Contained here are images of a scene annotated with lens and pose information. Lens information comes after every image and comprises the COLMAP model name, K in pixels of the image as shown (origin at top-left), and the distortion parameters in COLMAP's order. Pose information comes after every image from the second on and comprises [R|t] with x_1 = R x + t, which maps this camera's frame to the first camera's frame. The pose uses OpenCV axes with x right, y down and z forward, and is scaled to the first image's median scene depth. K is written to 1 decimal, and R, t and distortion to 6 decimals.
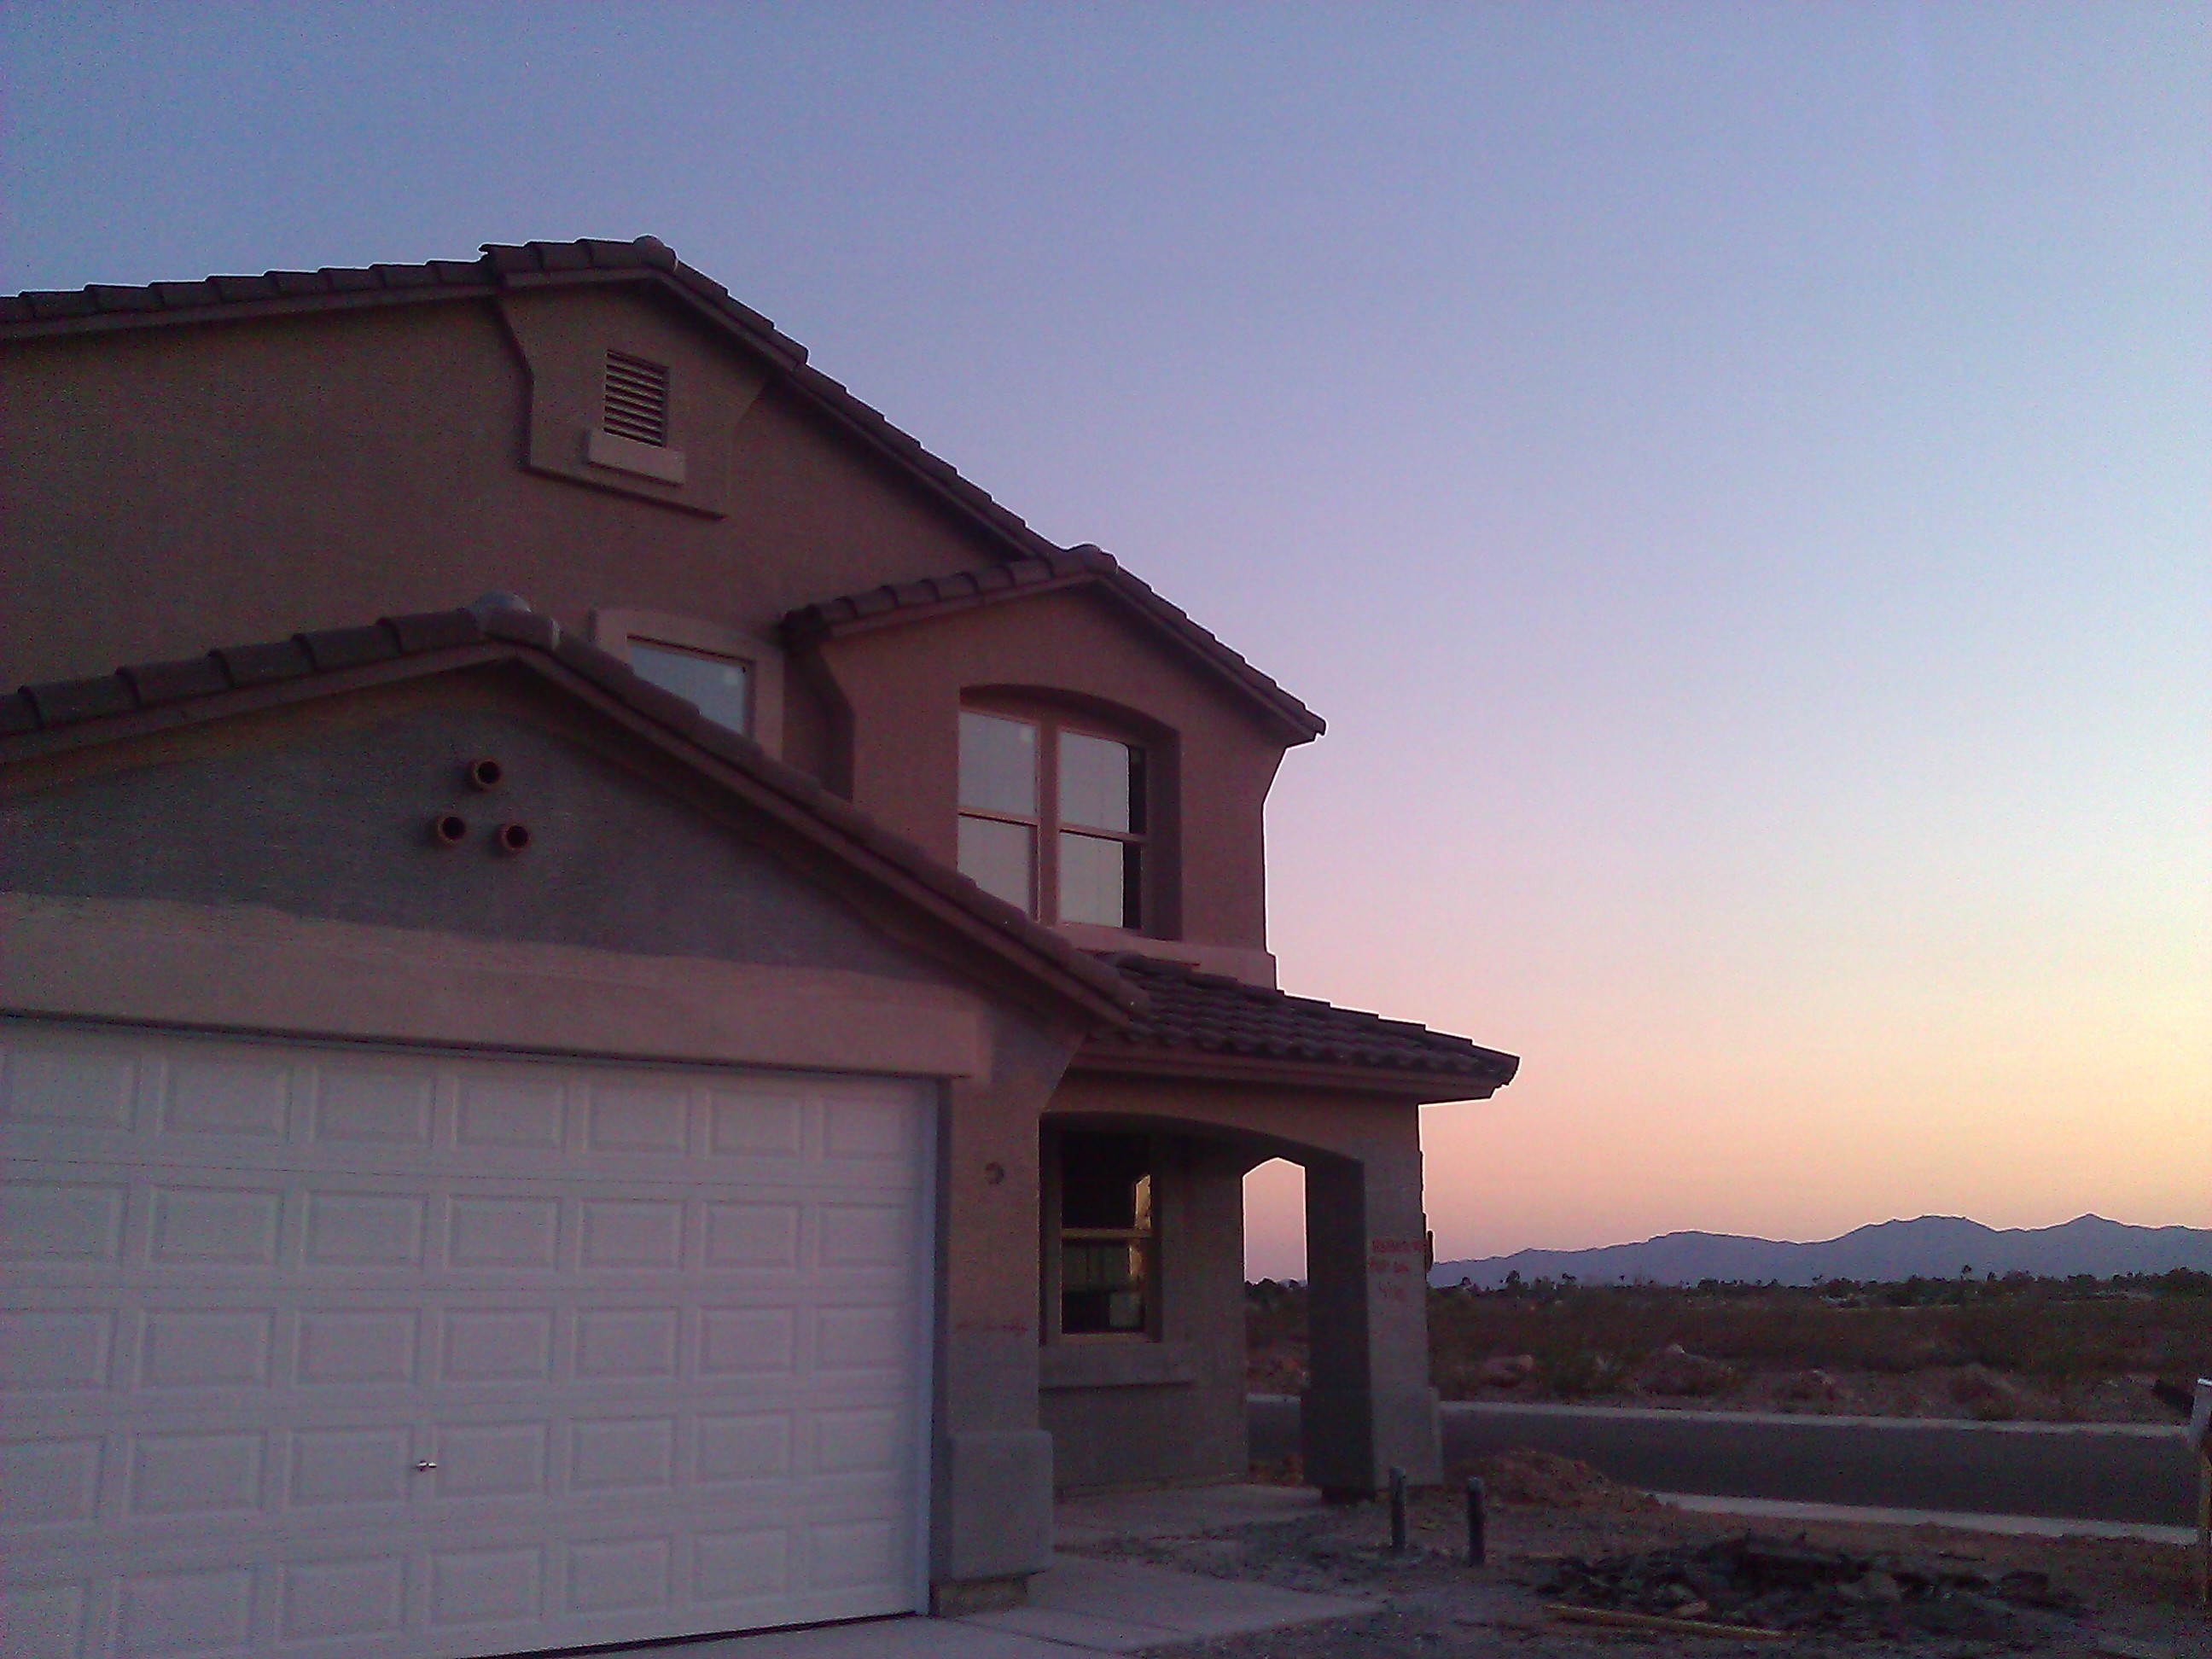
lens RADIAL K [[2180.2, 0, 1186.7], [0, 2180.2, 773.2], [0, 0, 1]] dist [0.106334, -0.329642]
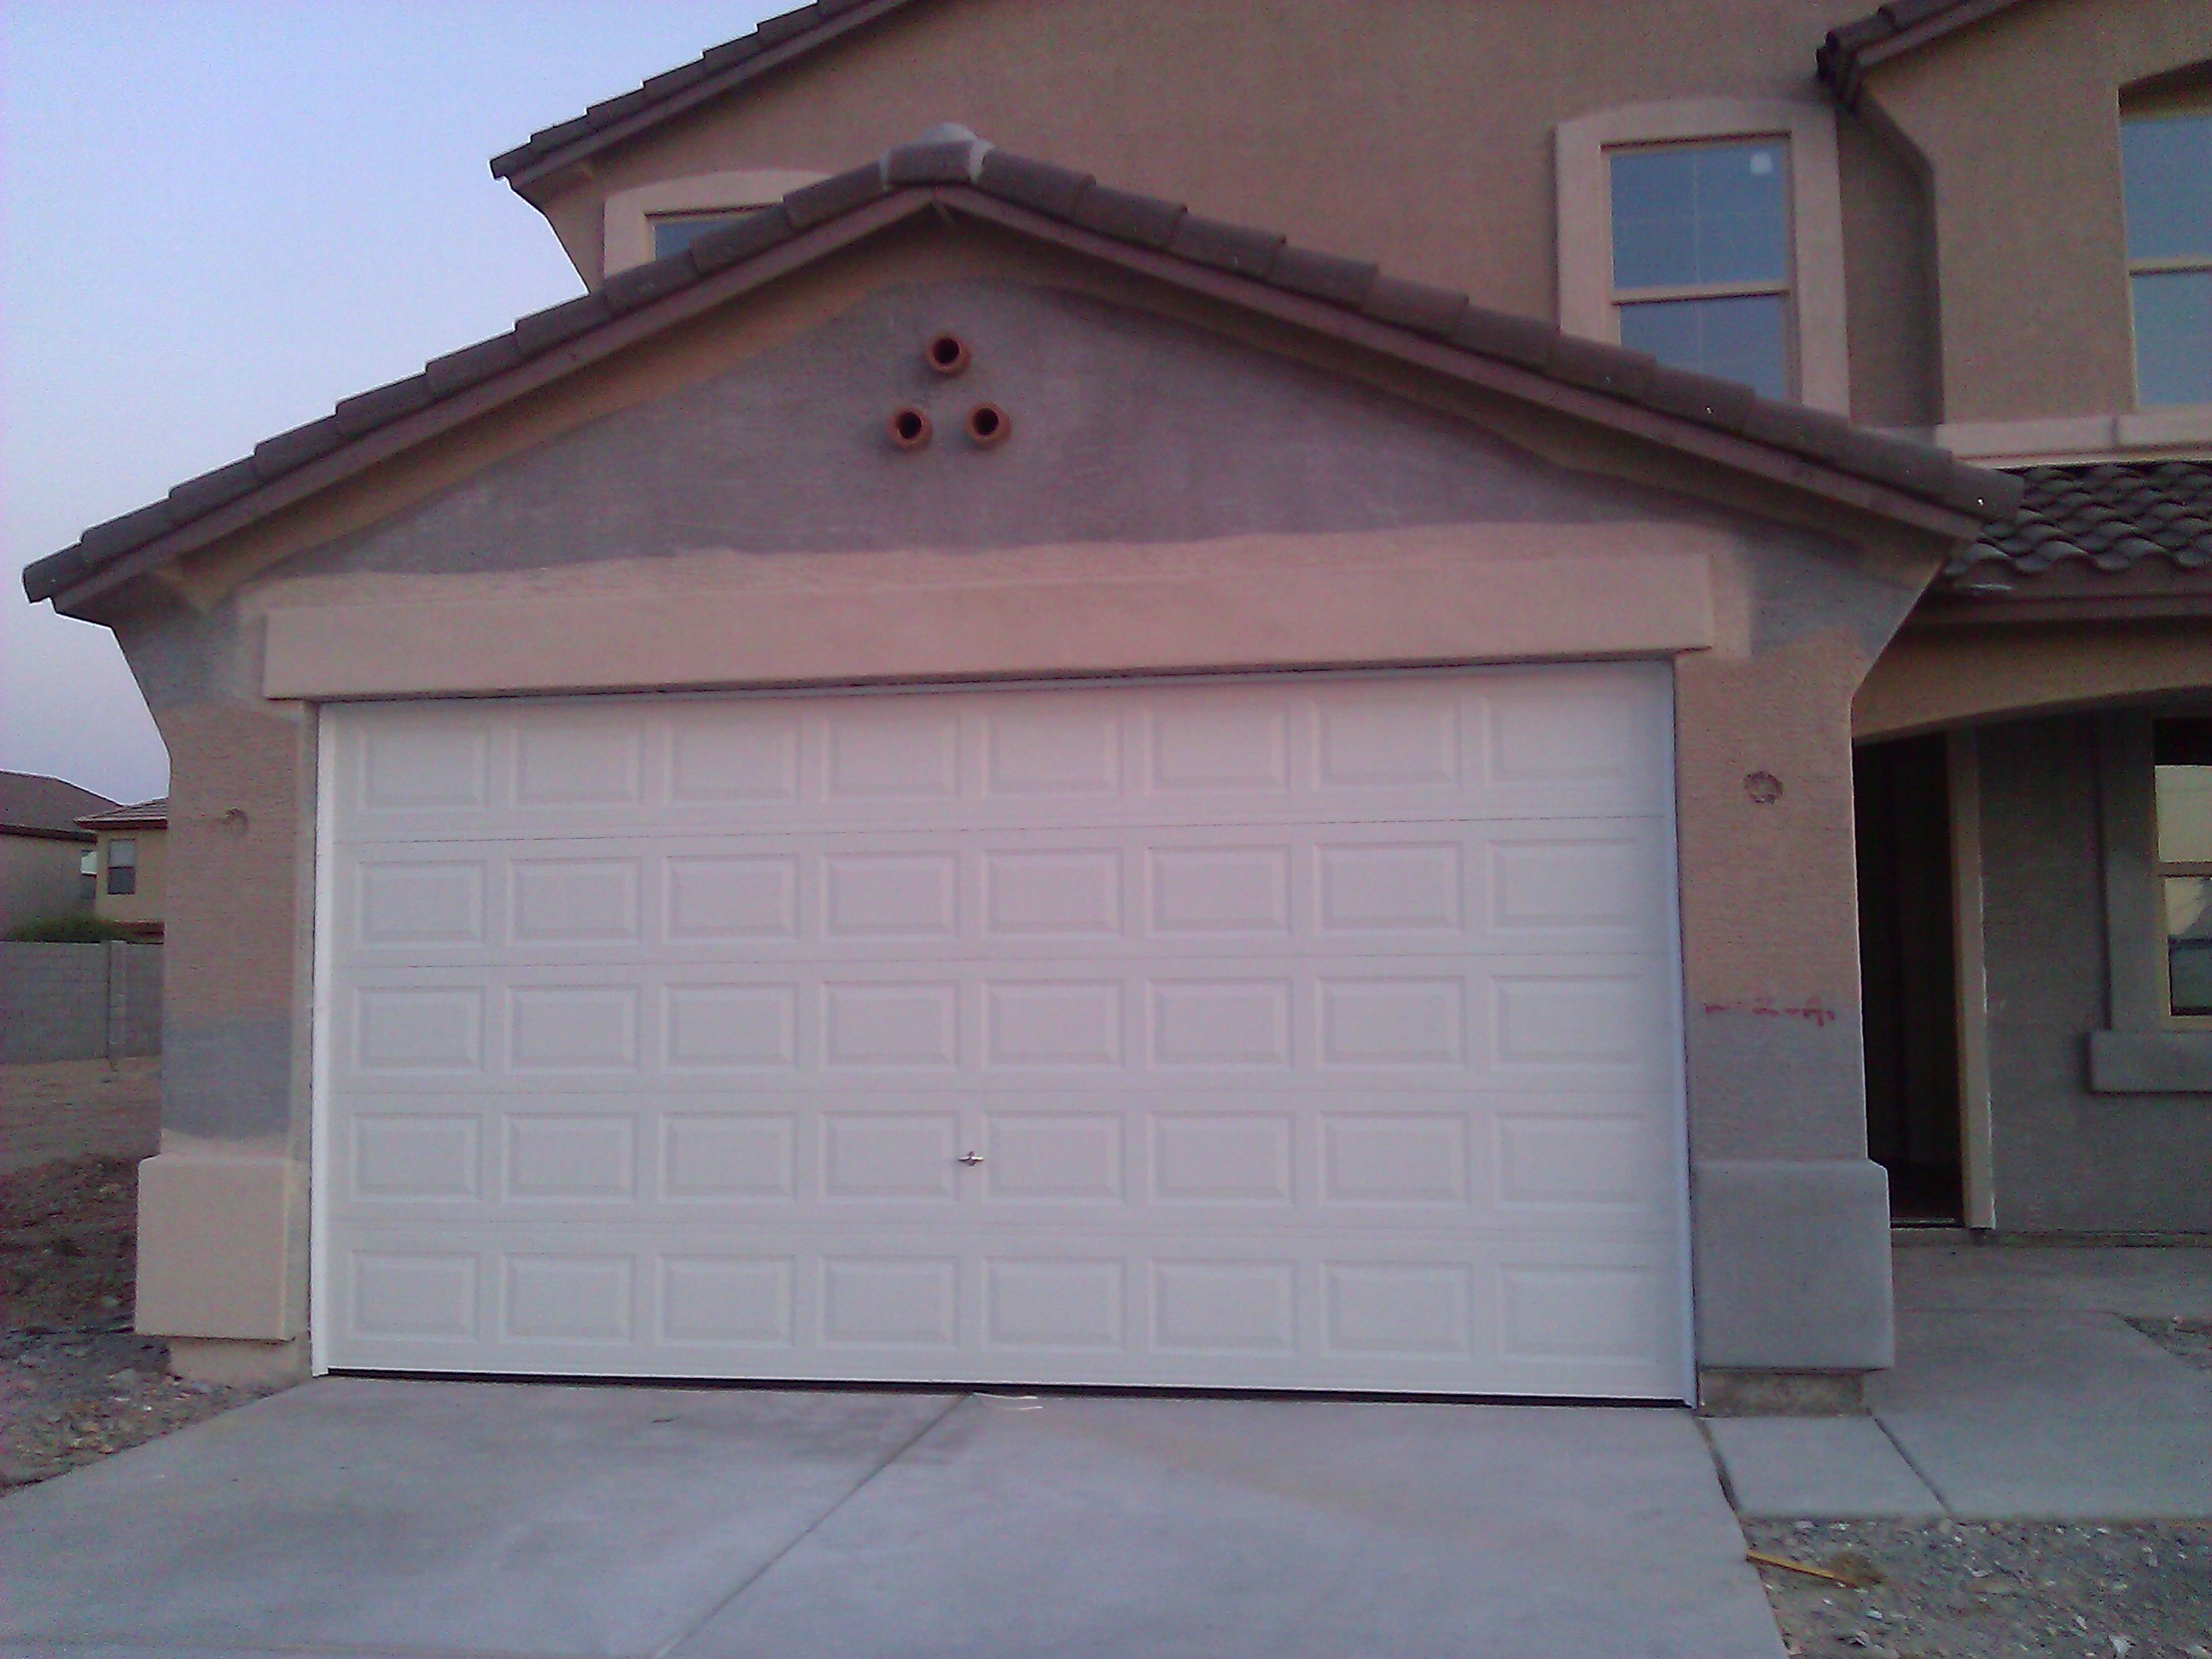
lens RADIAL K [[2180.2, 0, 1186.7], [0, 2180.2, 773.2], [0, 0, 1]] dist [0.106334, -0.329642]
pose [[0.638029, -0.068150, -0.766990, 0.231636], [0.184525, 0.980584, 0.066371, 0.075373], [0.747576, -0.183875, 0.638217, 0.328001]]
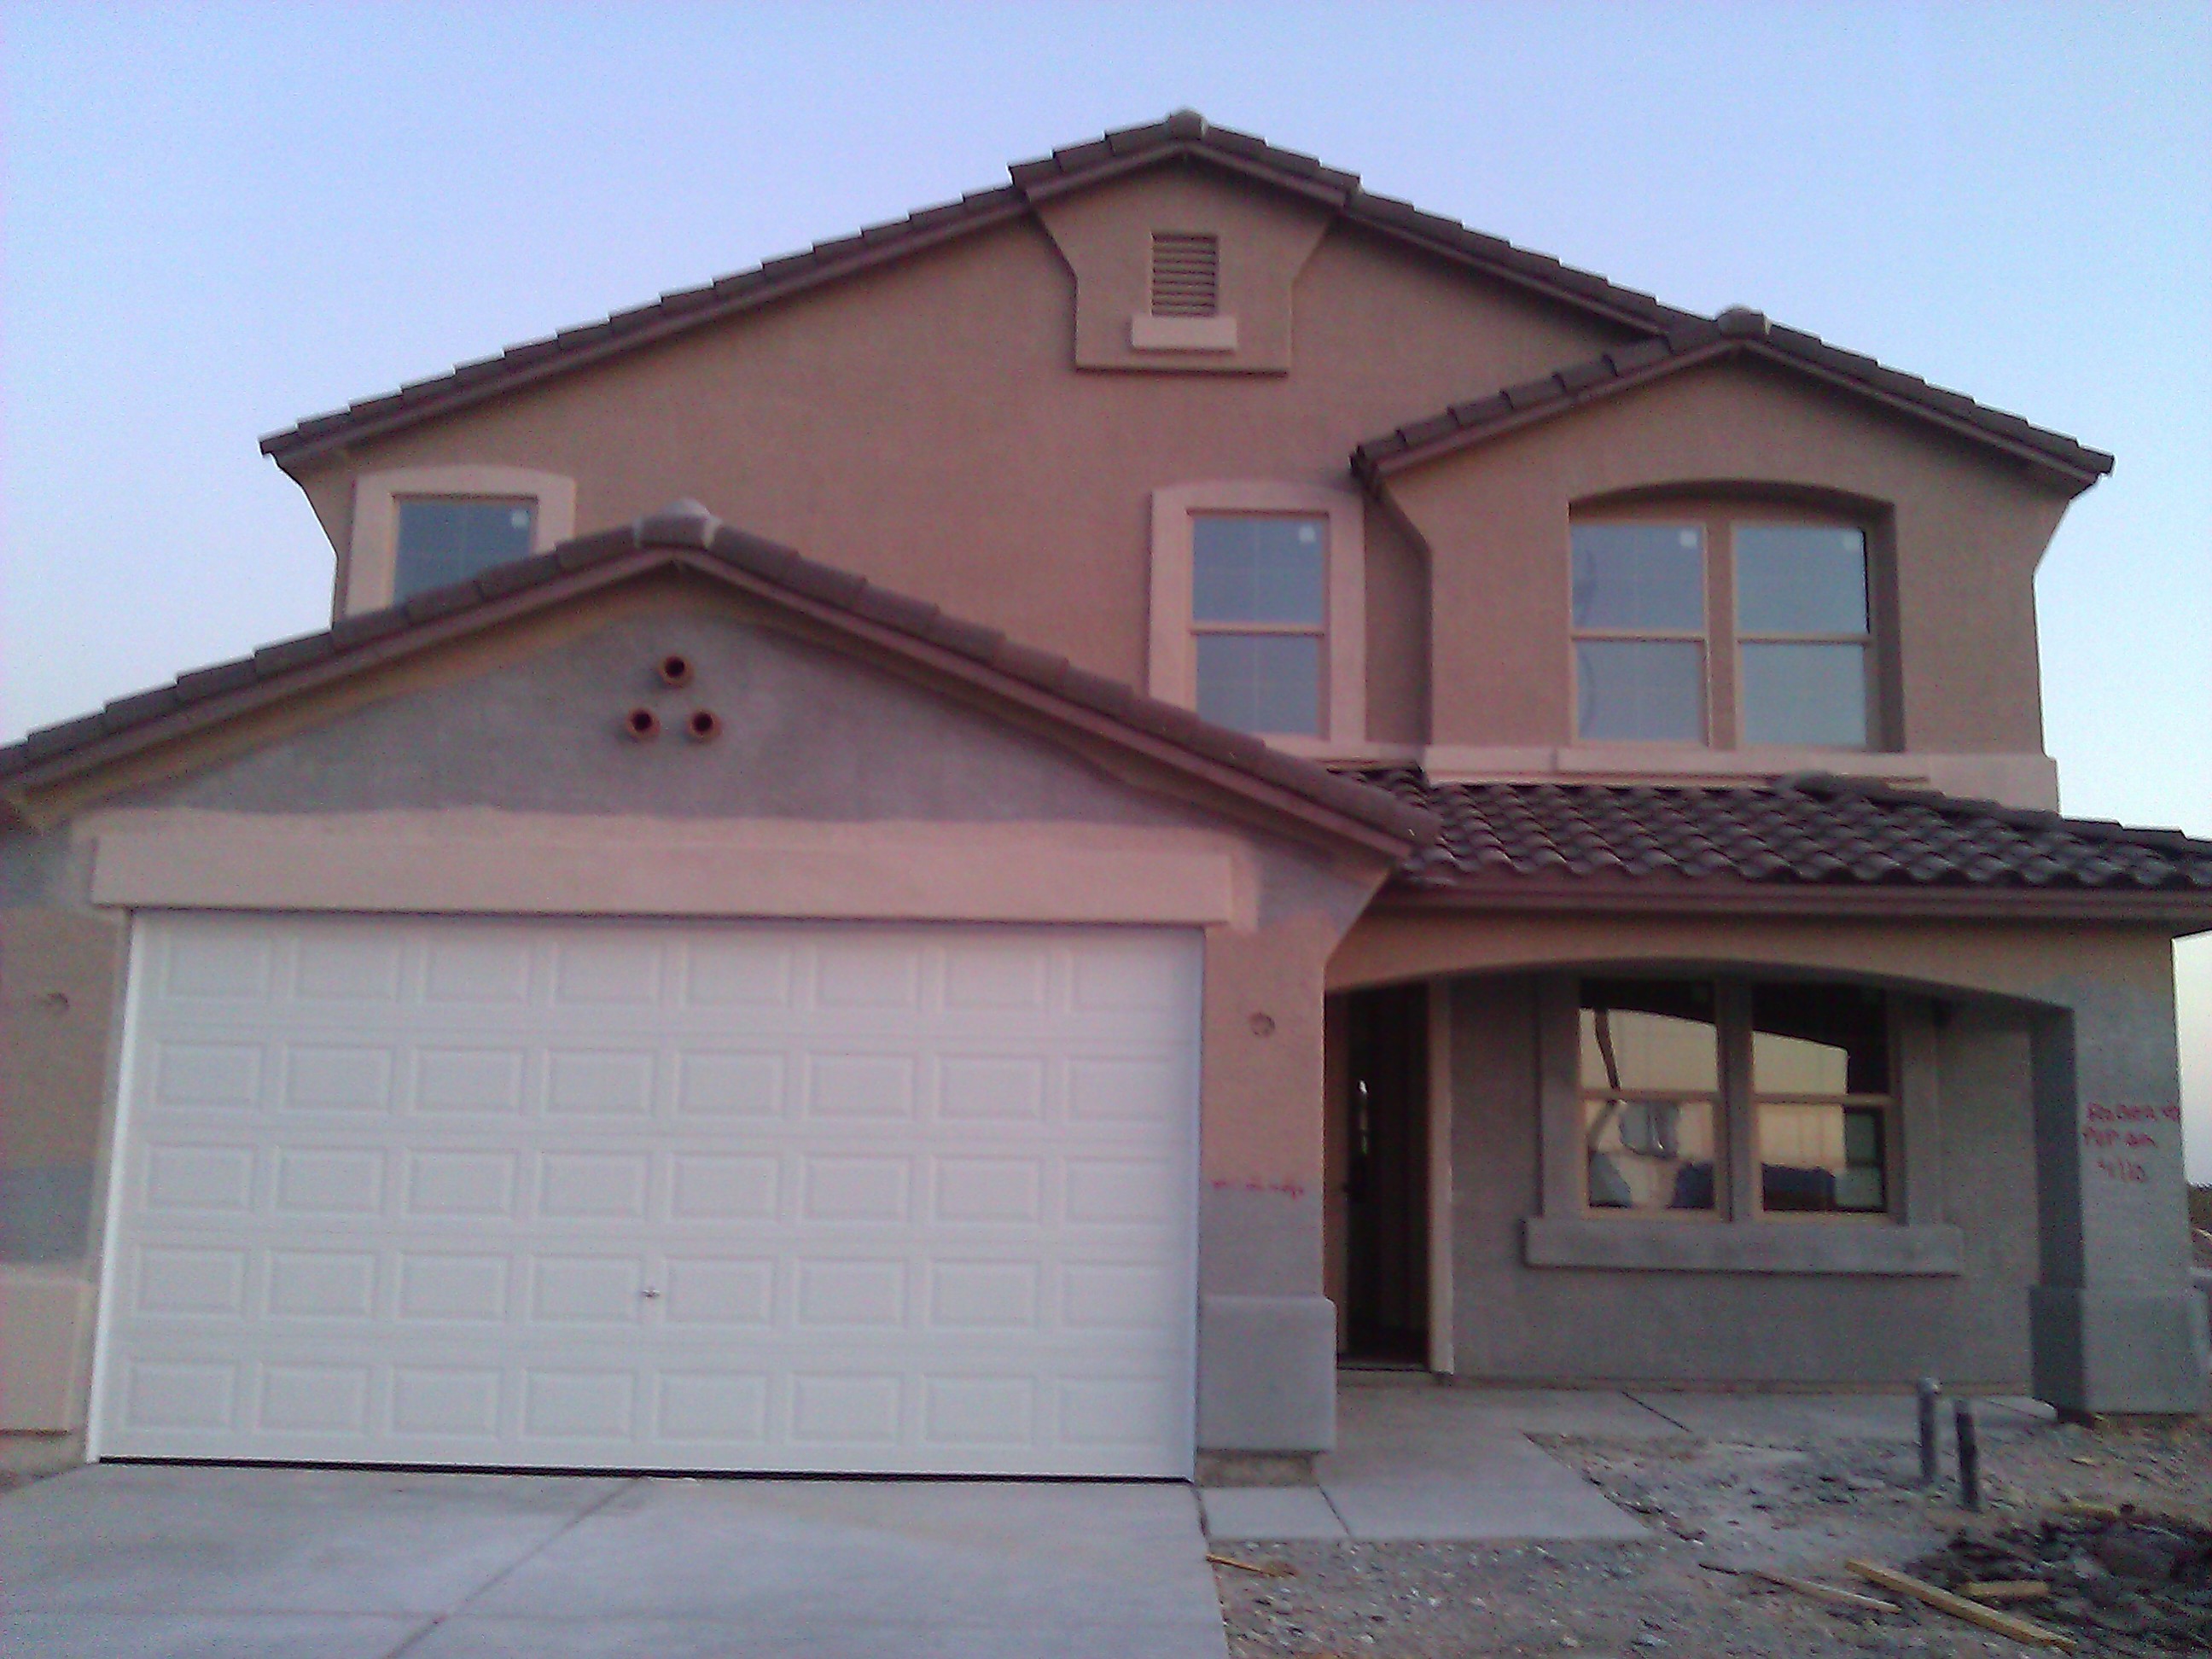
lens RADIAL K [[2180.2, 0, 1186.7], [0, 2180.2, 773.2], [0, 0, 1]] dist [0.106334, -0.329642]
pose [[0.762705, -0.096778, -0.639464, 0.363498], [0.129263, 0.991602, 0.004103, 0.051359], [0.633697, -0.085789, 0.768810, 0.204564]]
